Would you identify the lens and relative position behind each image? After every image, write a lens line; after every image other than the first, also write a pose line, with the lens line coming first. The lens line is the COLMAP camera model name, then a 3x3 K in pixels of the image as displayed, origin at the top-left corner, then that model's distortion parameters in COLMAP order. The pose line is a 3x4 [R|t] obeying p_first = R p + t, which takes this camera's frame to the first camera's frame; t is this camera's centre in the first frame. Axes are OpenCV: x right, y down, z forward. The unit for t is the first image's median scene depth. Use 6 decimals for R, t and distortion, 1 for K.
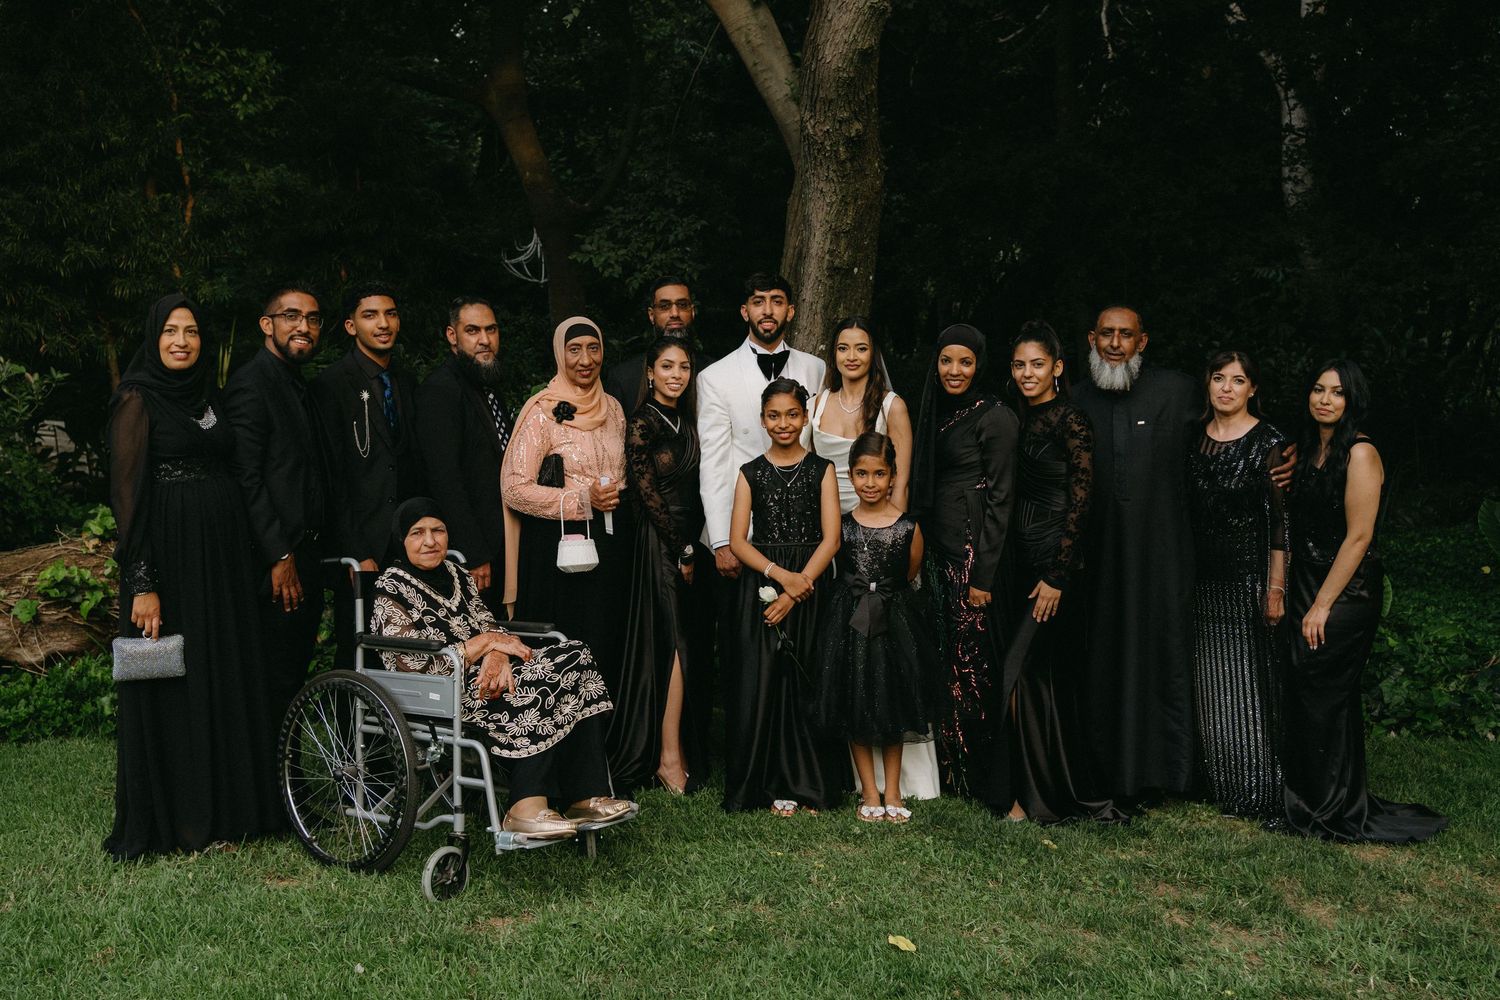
lens RADIAL K [[1427.7, 0, 754.1], [0, 1427.7, 512.9], [0, 0, 1]] dist [-0.004884, 0.043006]
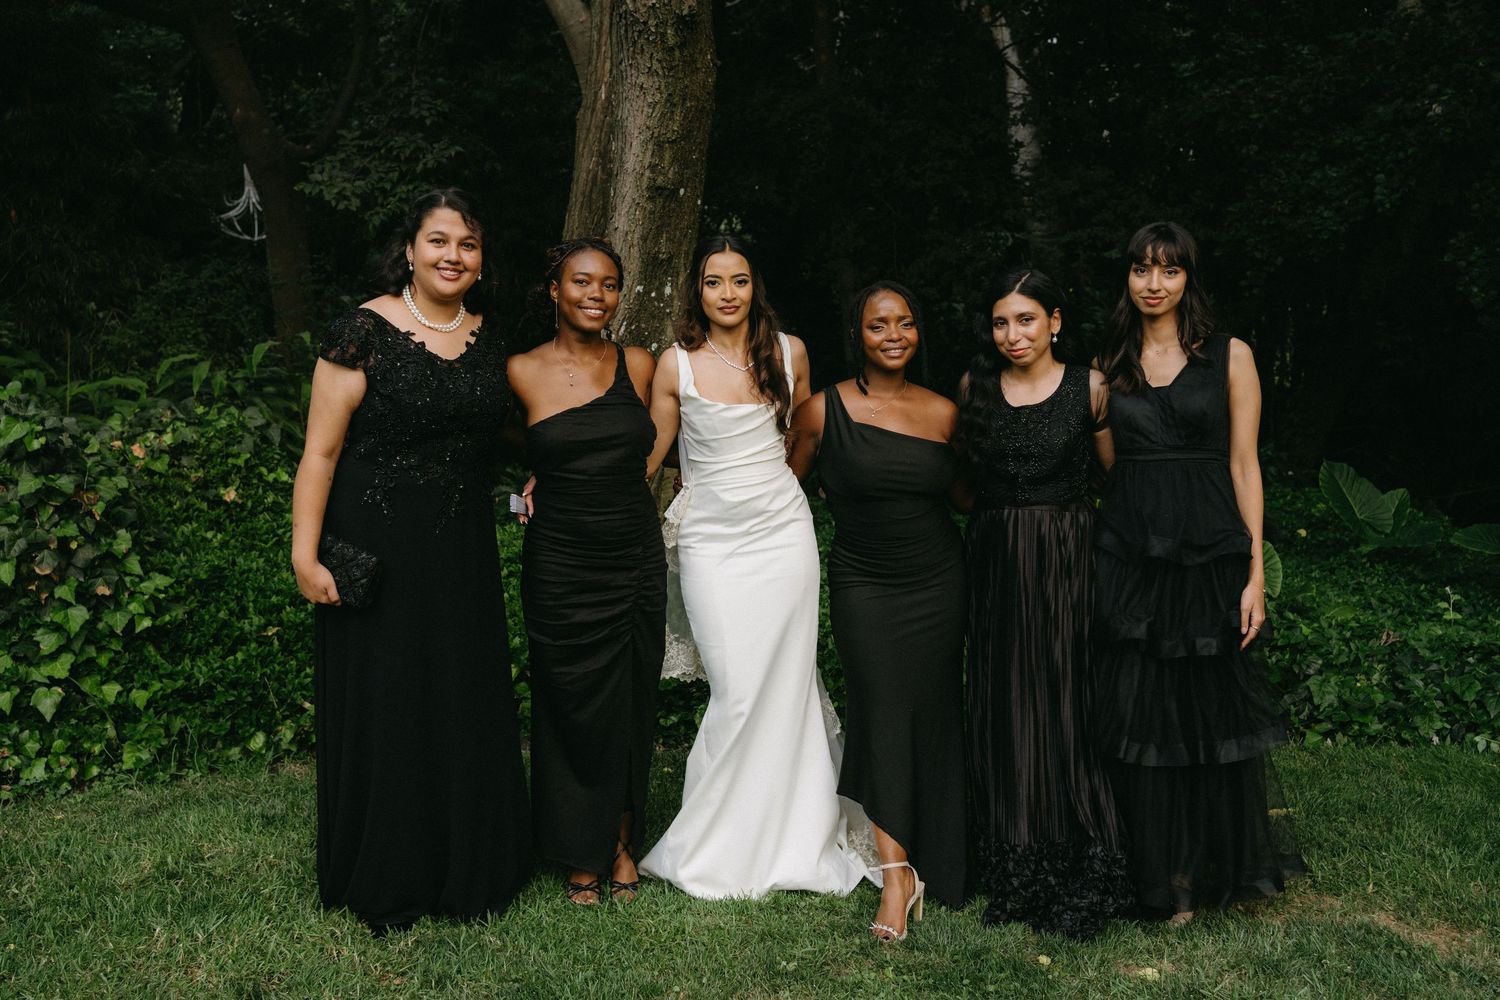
lens RADIAL K [[1427.7, 0, 754.1], [0, 1427.7, 512.9], [0, 0, 1]] dist [-0.004884, 0.043006]
pose [[0.981974, -0.024770, 0.187386, -0.042987], [0.020193, 0.999450, 0.026297, -0.010203], [-0.187935, -0.022039, 0.981934, 0.201647]]
